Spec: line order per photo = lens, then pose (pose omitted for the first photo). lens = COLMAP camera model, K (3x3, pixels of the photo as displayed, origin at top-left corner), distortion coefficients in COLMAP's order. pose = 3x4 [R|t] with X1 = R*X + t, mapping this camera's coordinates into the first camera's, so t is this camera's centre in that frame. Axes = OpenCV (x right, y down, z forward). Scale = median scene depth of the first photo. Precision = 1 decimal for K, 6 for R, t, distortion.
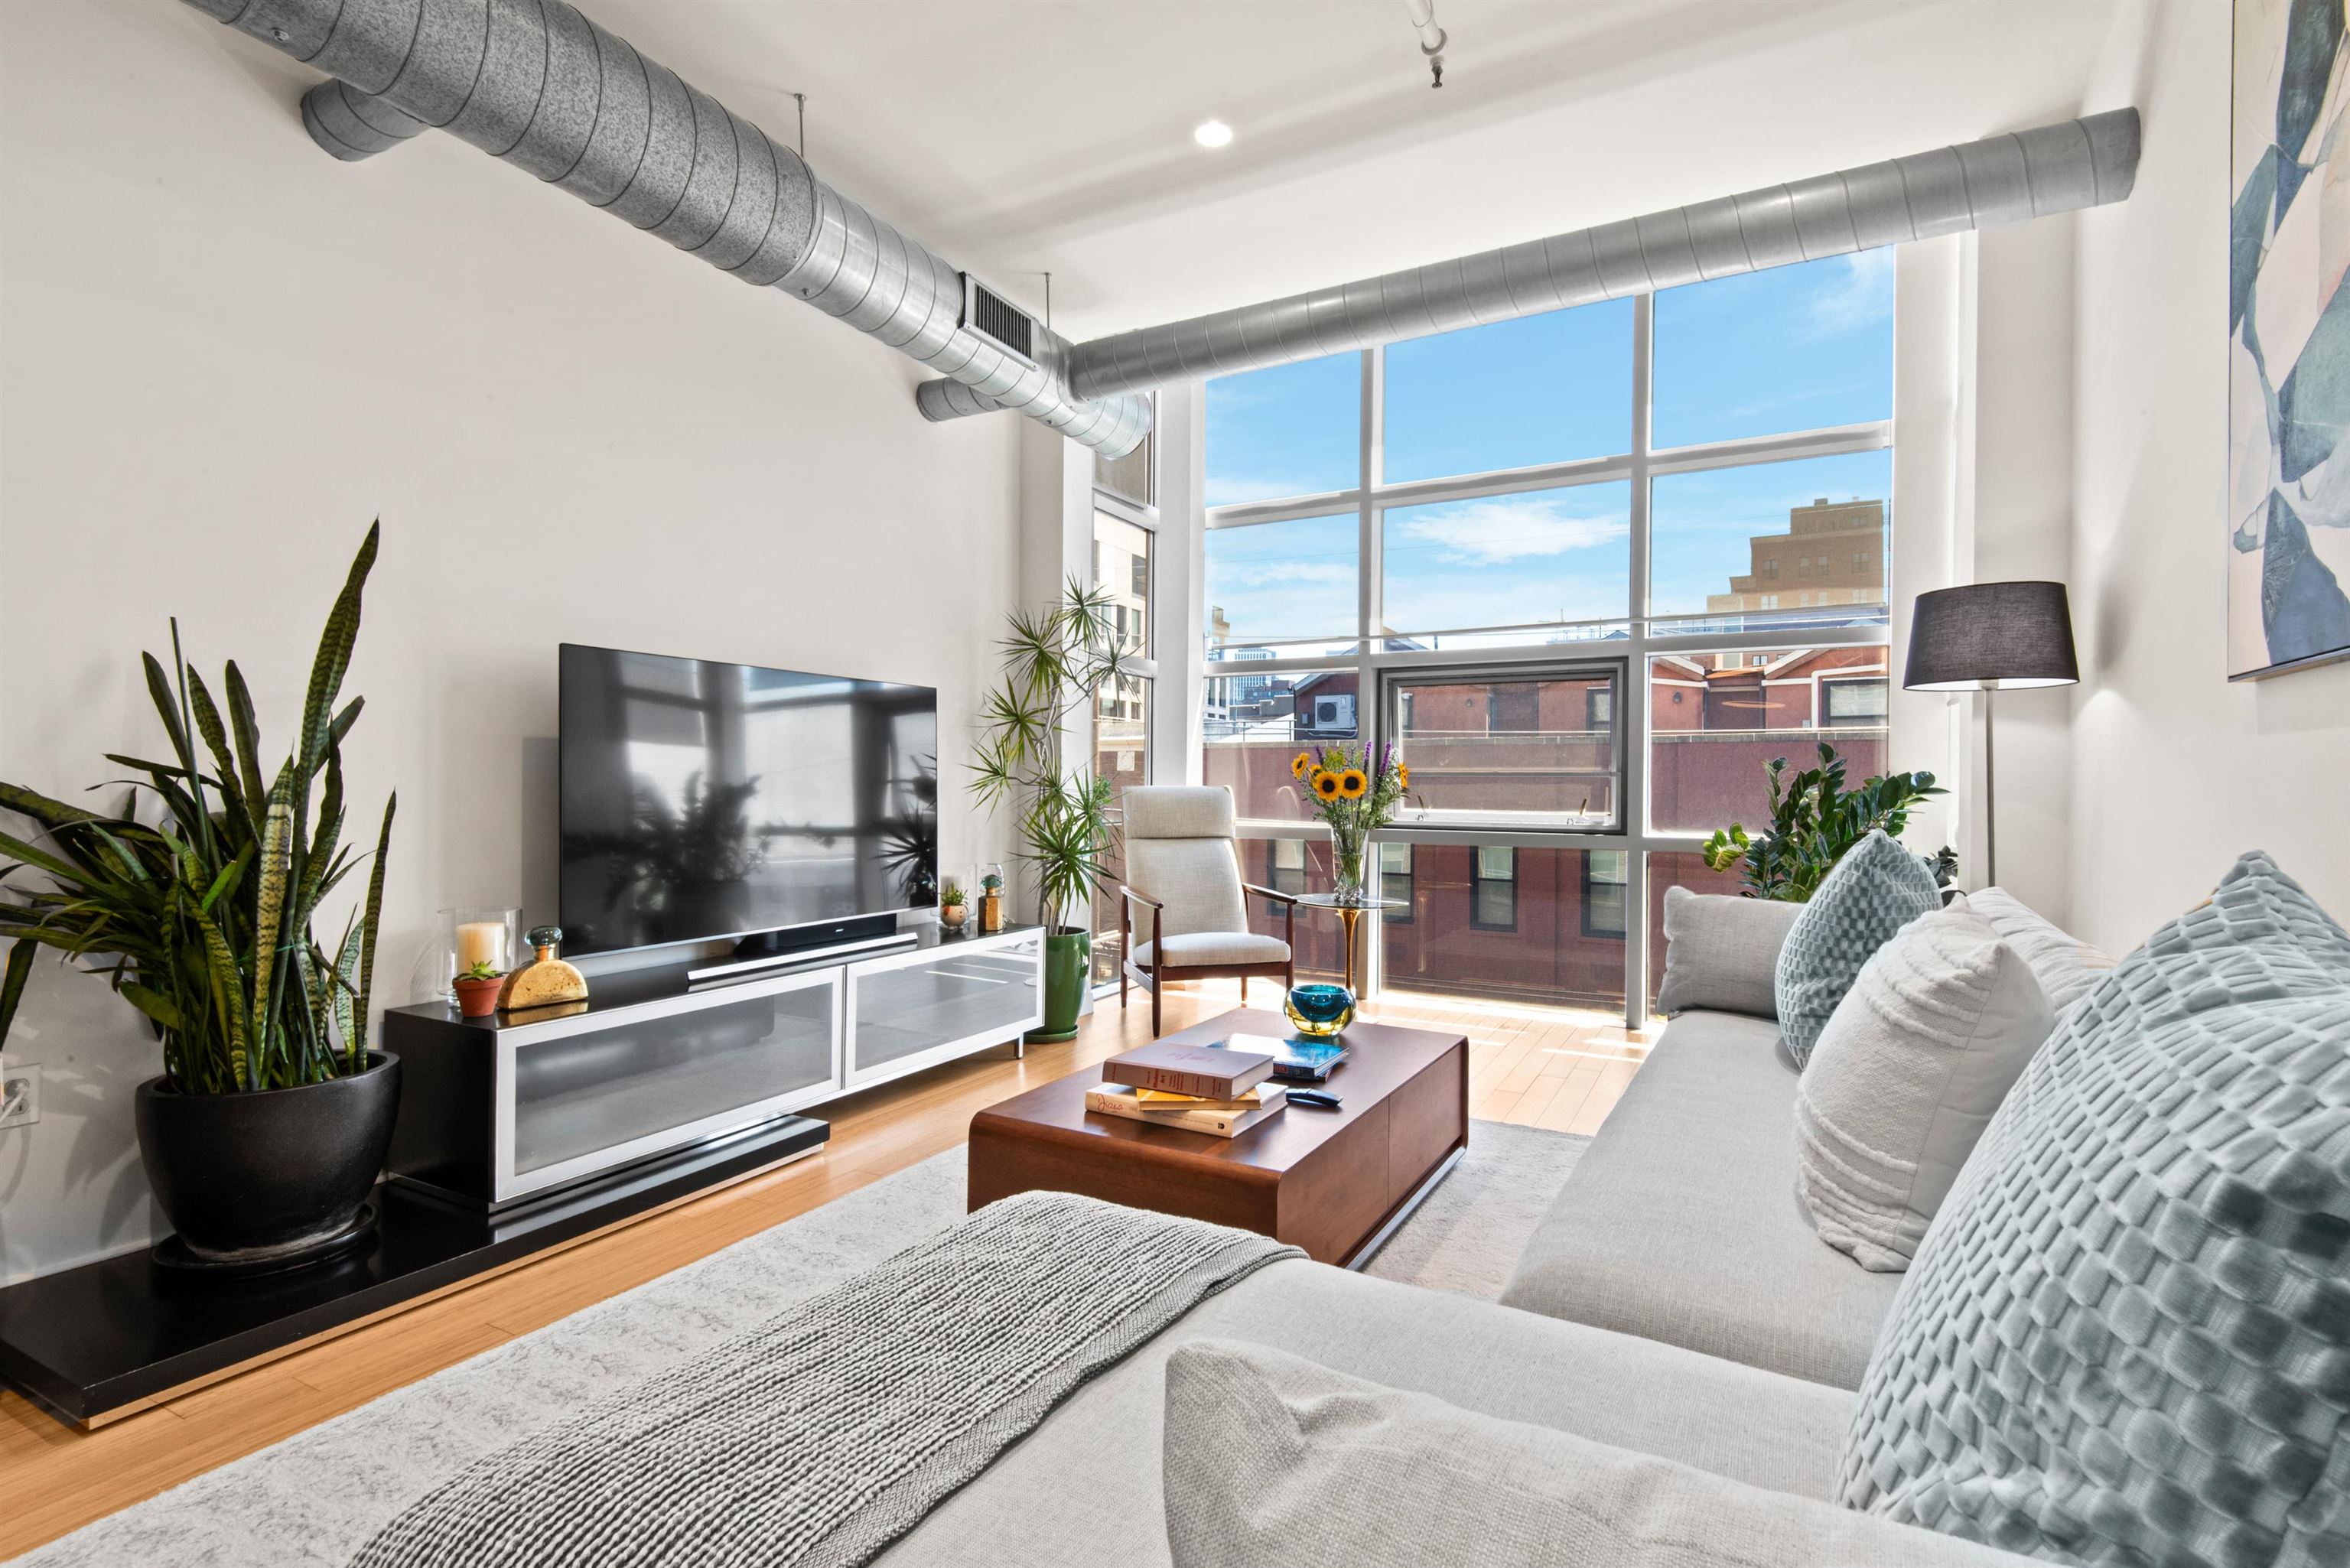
lens RADIAL K [[1098.1, 0, 1185.9], [0, 1098.1, 785.5], [0, 0, 1]] dist [0.032439, -0.021090]
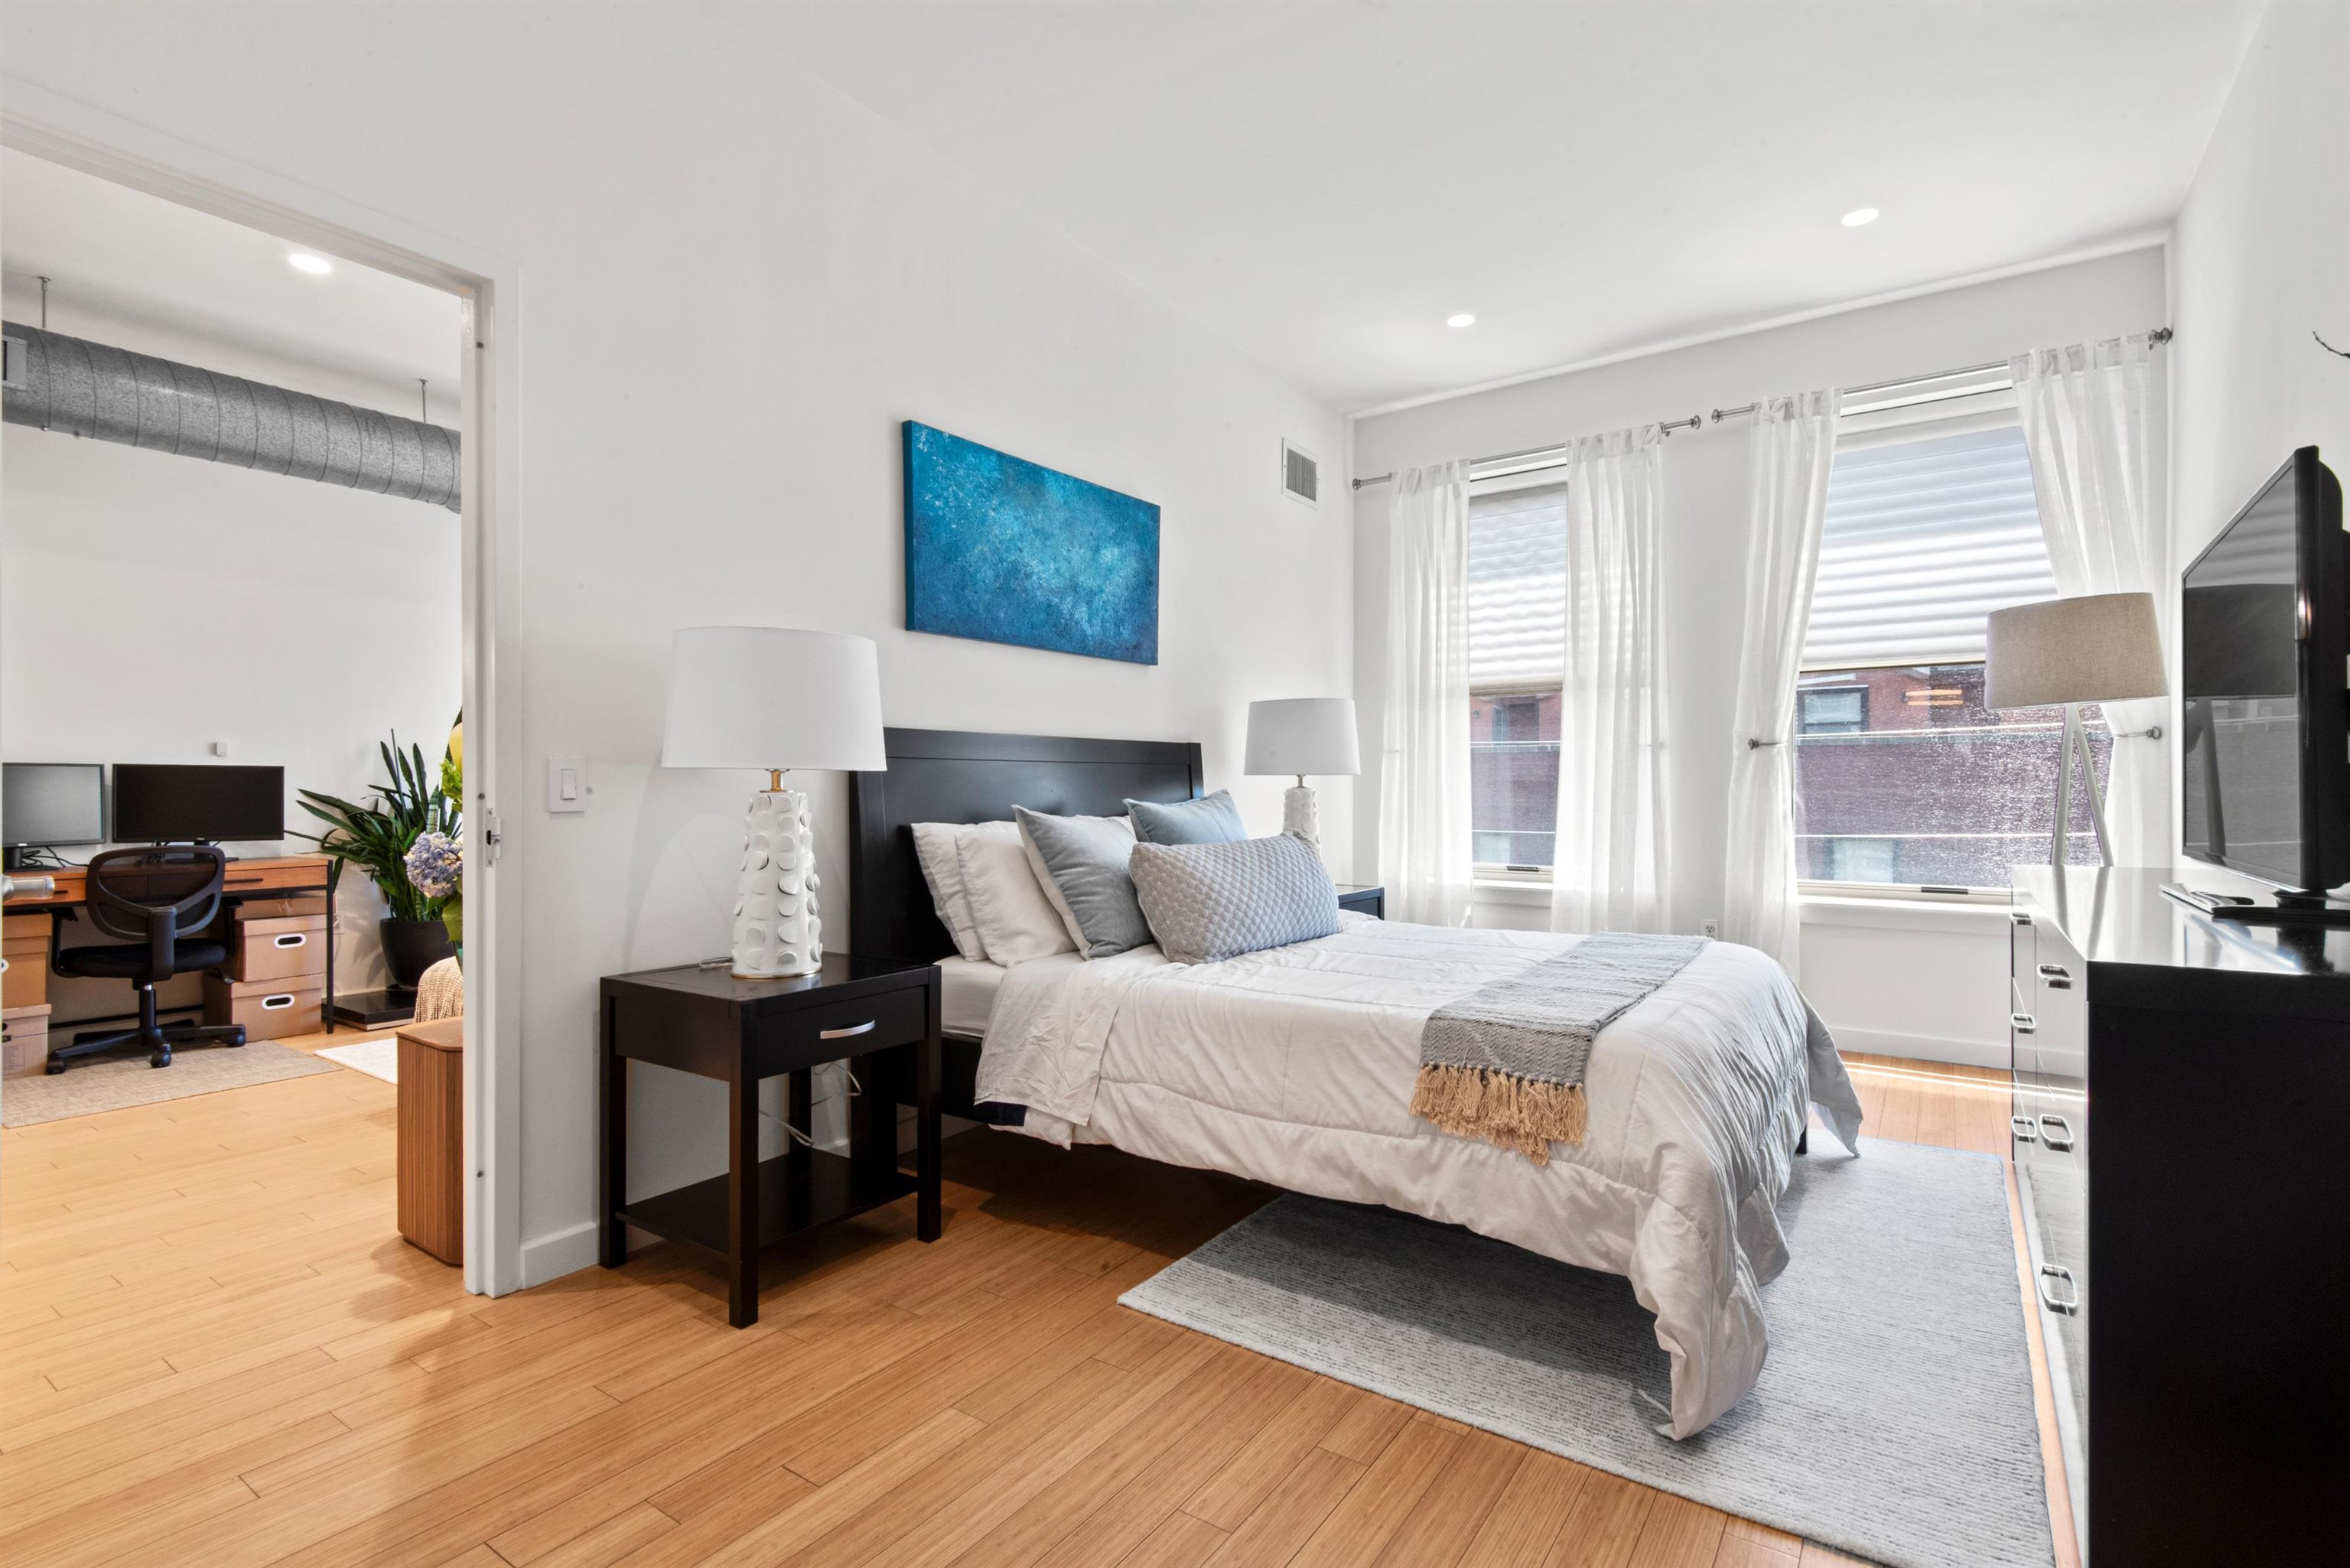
lens RADIAL K [[1086.4, 0, 1179.3], [0, 1086.4, 796.3], [0, 0, 1]] dist [0.036567, -0.025119]
pose [[0.993115, -0.007949, -0.116877, 0.825661], [0.008175, 0.999966, 0.001460, 0.006637], [0.116861, -0.002405, 0.993145, -0.909133]]
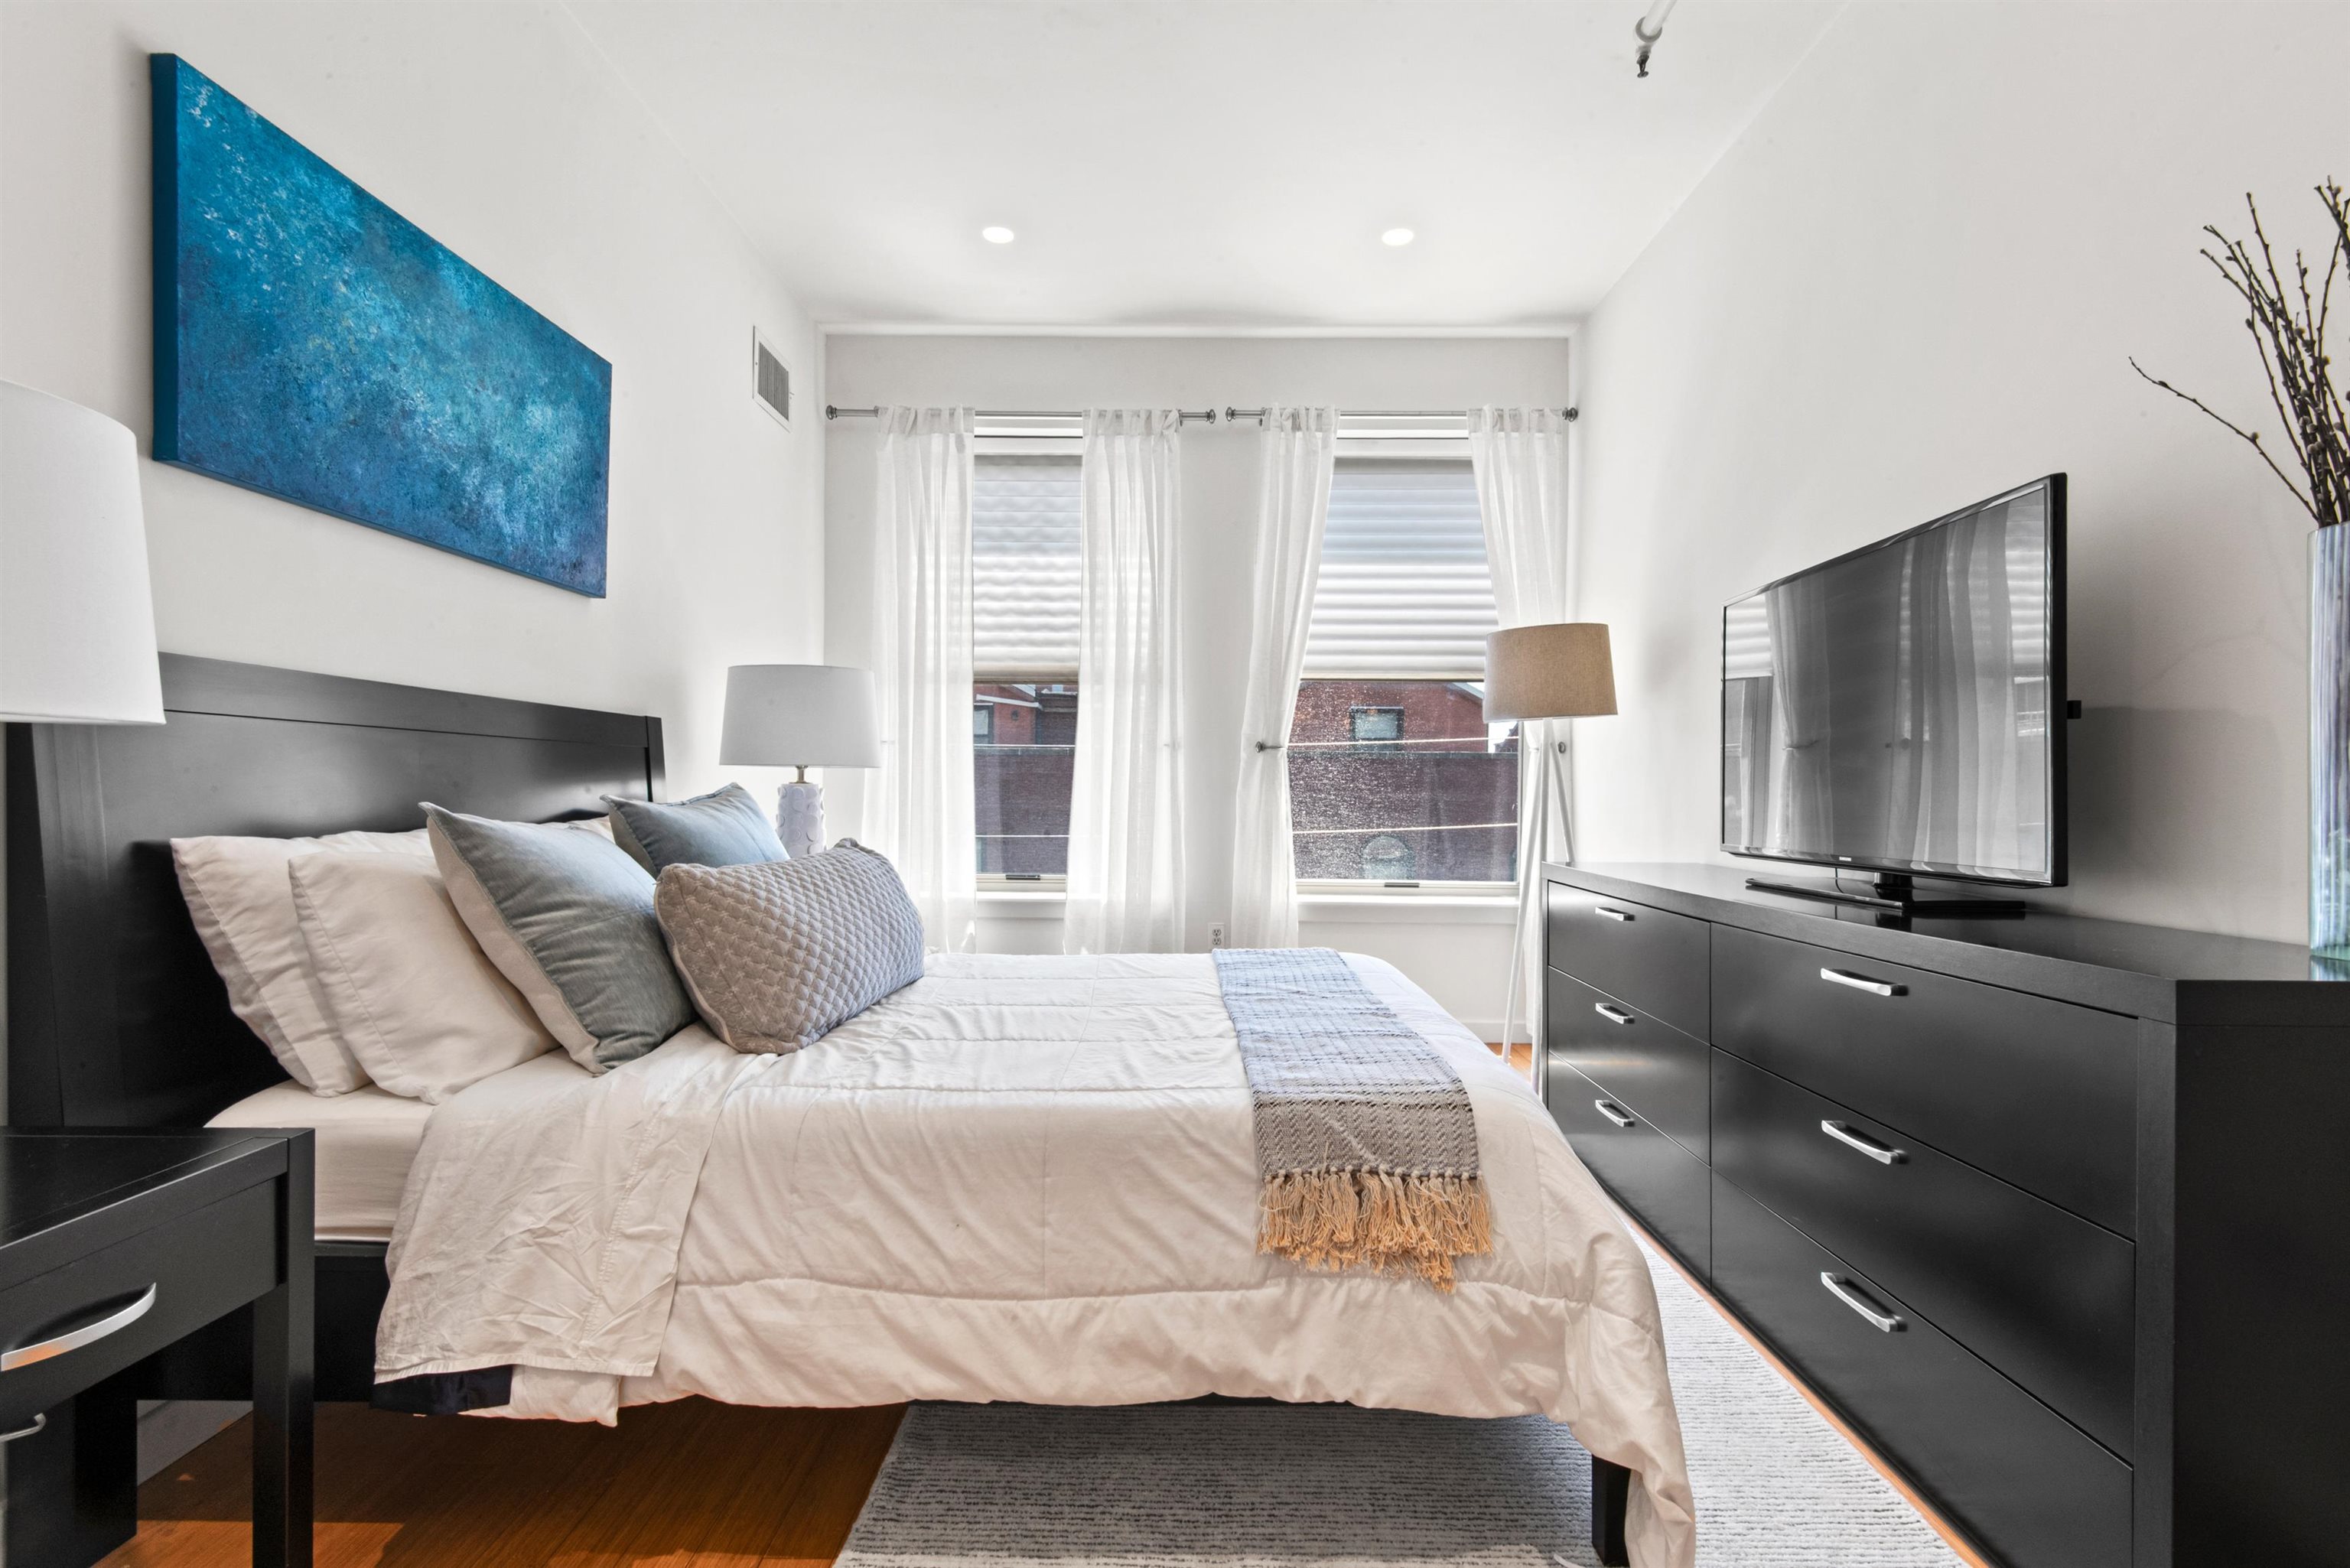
lens RADIAL K [[1089.7, 0, 1183.8], [0, 1089.7, 799.9], [0, 0, 1]] dist [0.035112, -0.025238]
pose [[0.883914, -0.000651, 0.467648, 0.628337], [-0.001550, 0.999989, 0.004320, 0.010618], [-0.467646, -0.004544, 0.883904, -0.599871]]
